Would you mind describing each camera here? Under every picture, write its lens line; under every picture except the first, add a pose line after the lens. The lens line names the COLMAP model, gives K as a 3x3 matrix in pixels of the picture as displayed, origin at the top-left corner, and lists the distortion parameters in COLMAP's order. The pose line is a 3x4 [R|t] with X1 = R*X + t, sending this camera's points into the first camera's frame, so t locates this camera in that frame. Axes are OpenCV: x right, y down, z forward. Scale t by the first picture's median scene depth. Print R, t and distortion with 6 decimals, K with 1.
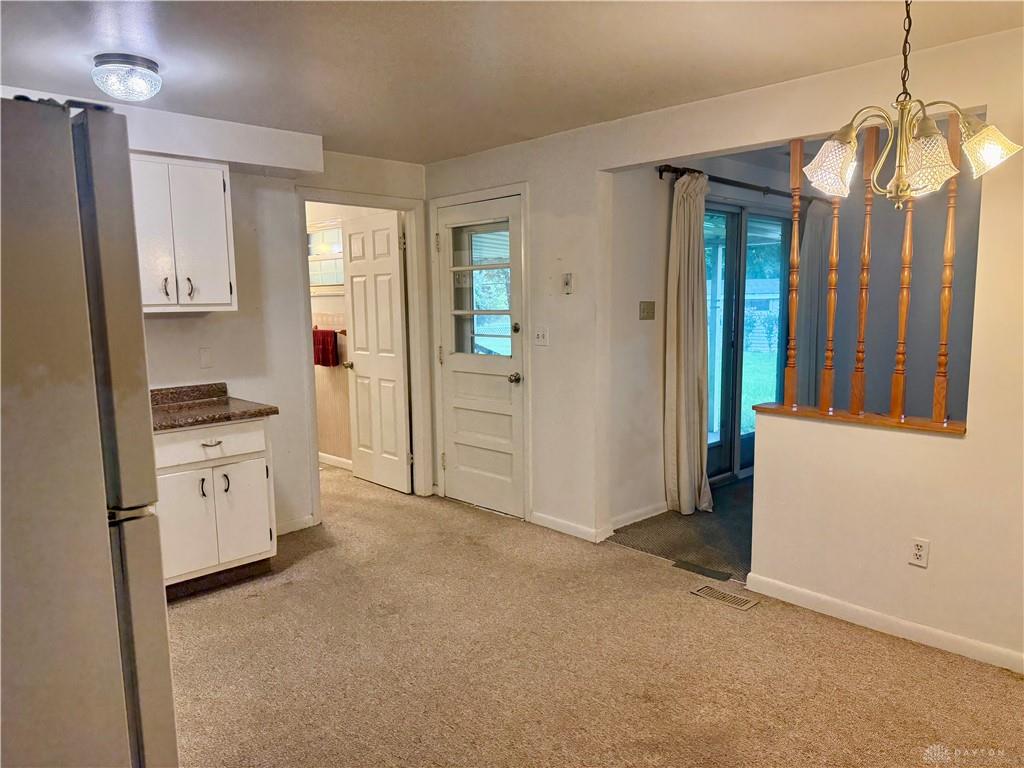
lens RADIAL K [[711.1, 0, 522.9], [0, 711.1, 387.5], [0, 0, 1]] dist [0.021440, -0.030669]
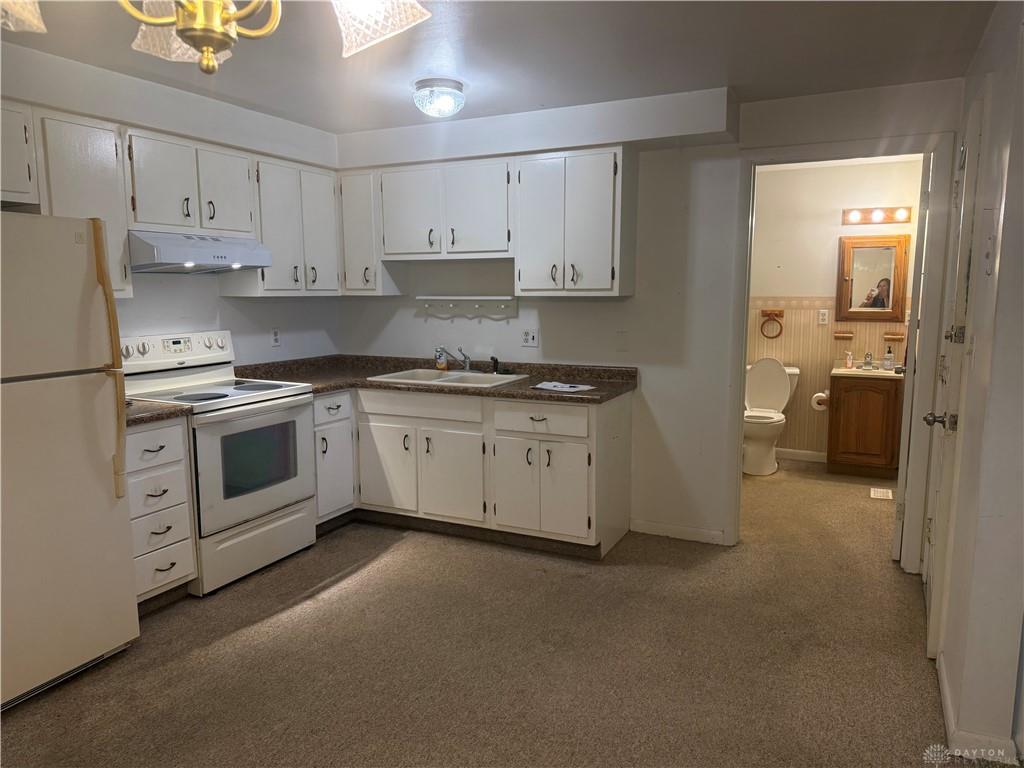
lens RADIAL K [[711.1, 0, 506.5], [0, 711.1, 382.4], [0, 0, 1]] dist [0.021440, -0.030669]
pose [[0.292575, 0.134535, -0.946731, 0.518188], [-0.112281, 0.988038, 0.105706, -0.077555], [0.949628, 0.075373, 0.304181, 0.576099]]
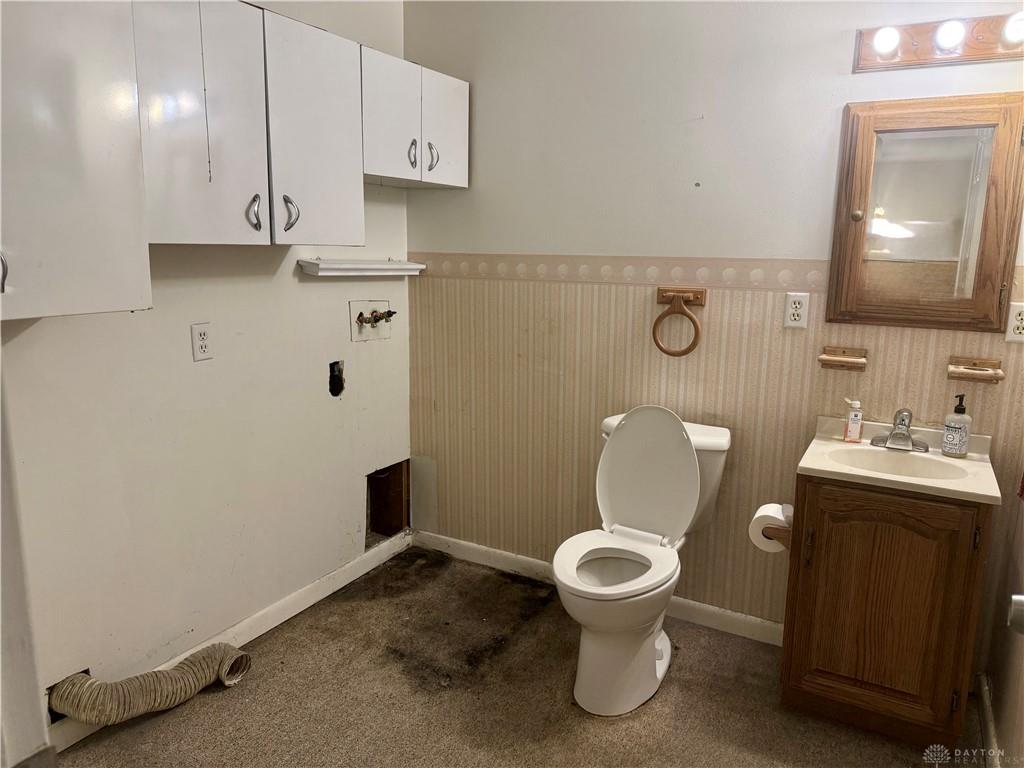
lens RADIAL K [[711.1, 0, 512.5], [0, 711.1, 381.0], [0, 0, 1]] dist [0.021440, -0.030669]
pose [[0.253373, 0.189681, -0.948590, -0.180949], [-0.138665, 0.977583, 0.158441, -0.131987], [0.957379, 0.091392, 0.273995, 1.245114]]
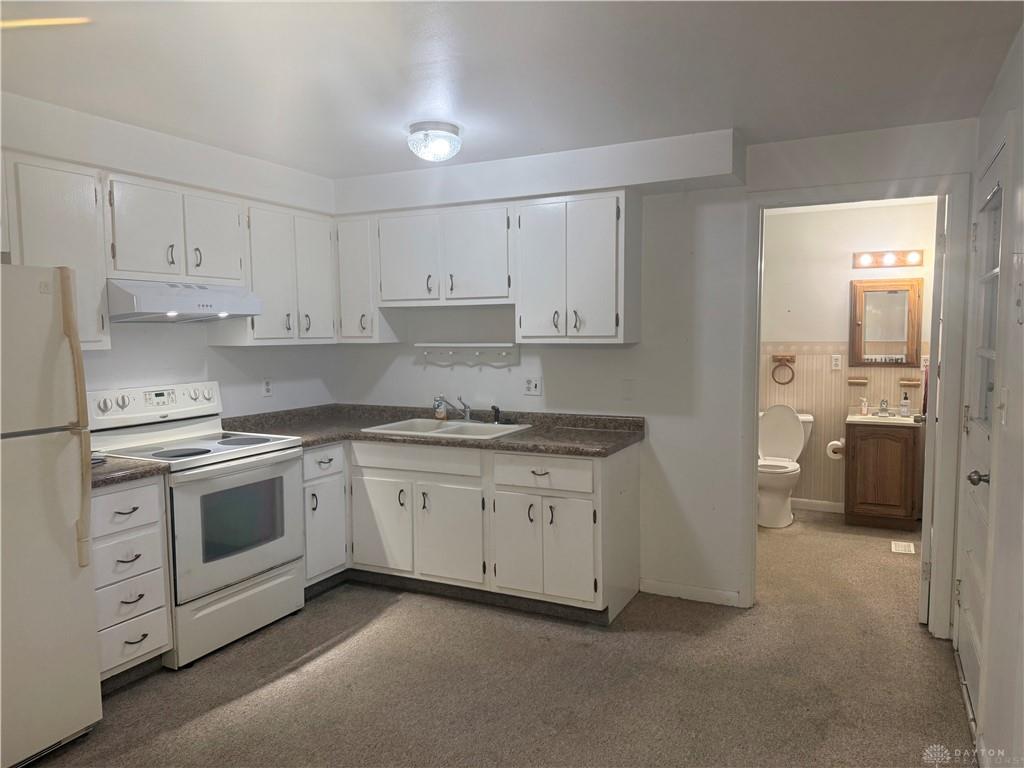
lens RADIAL K [[711.1, 0, 516.6], [0, 711.1, 384.1], [0, 0, 1]] dist [0.021440, -0.030669]
pose [[0.292578, 0.079927, -0.952896, 0.475760], [-0.107847, 0.992901, 0.050169, -0.087870], [0.950141, 0.088089, 0.299121, 0.602554]]
